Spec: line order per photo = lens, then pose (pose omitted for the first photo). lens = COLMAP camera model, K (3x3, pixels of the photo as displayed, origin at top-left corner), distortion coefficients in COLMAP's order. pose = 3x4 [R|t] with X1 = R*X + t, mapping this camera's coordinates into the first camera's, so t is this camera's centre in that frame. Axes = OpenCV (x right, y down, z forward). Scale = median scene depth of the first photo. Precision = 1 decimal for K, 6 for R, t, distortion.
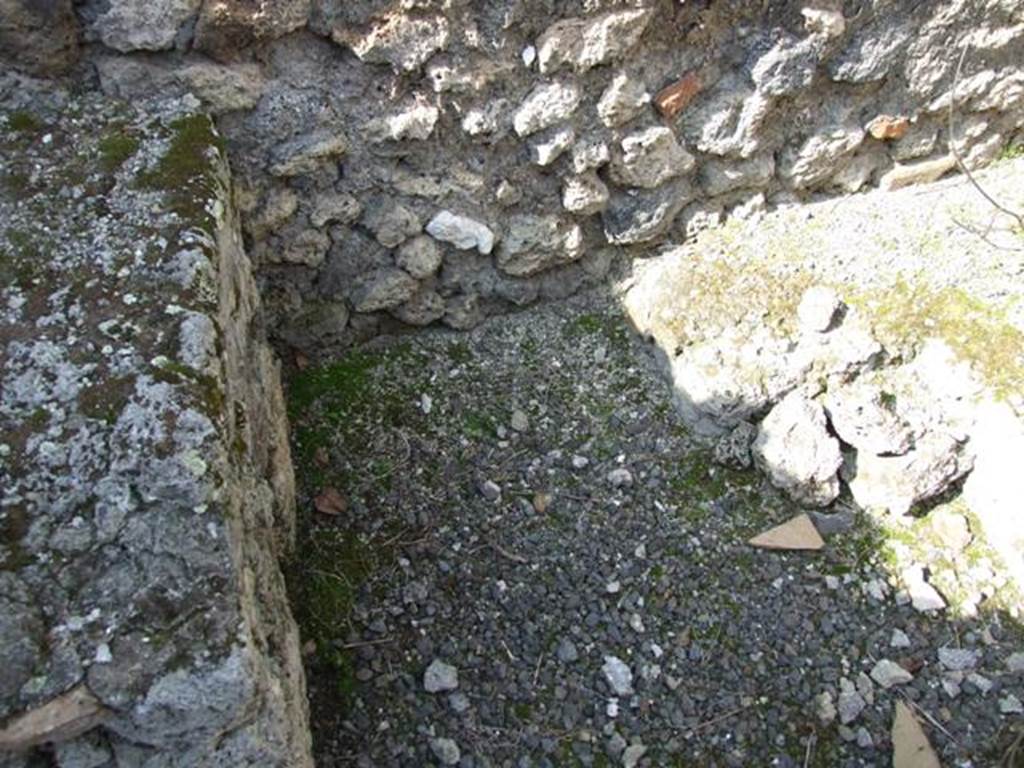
lens RADIAL K [[816.9, 0, 509.1], [0, 816.9, 383.5], [0, 0, 1]] dist [-0.055992, 0.034919]
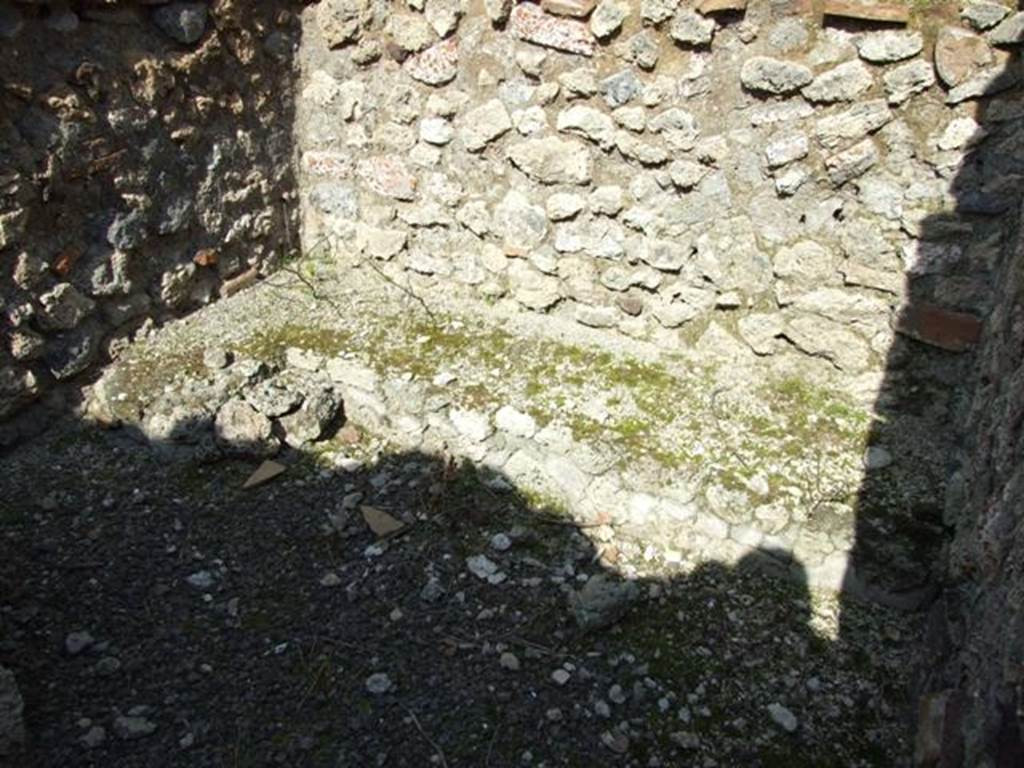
lens RADIAL K [[816.9, 0, 511.5], [0, 816.9, 385.4], [0, 0, 1]] dist [-0.055992, 0.034919]
pose [[0.686822, -0.323036, 0.651094, -0.259921], [0.518081, 0.845875, -0.126835, 0.440292], [-0.509772, 0.424433, 0.748324, -0.433081]]
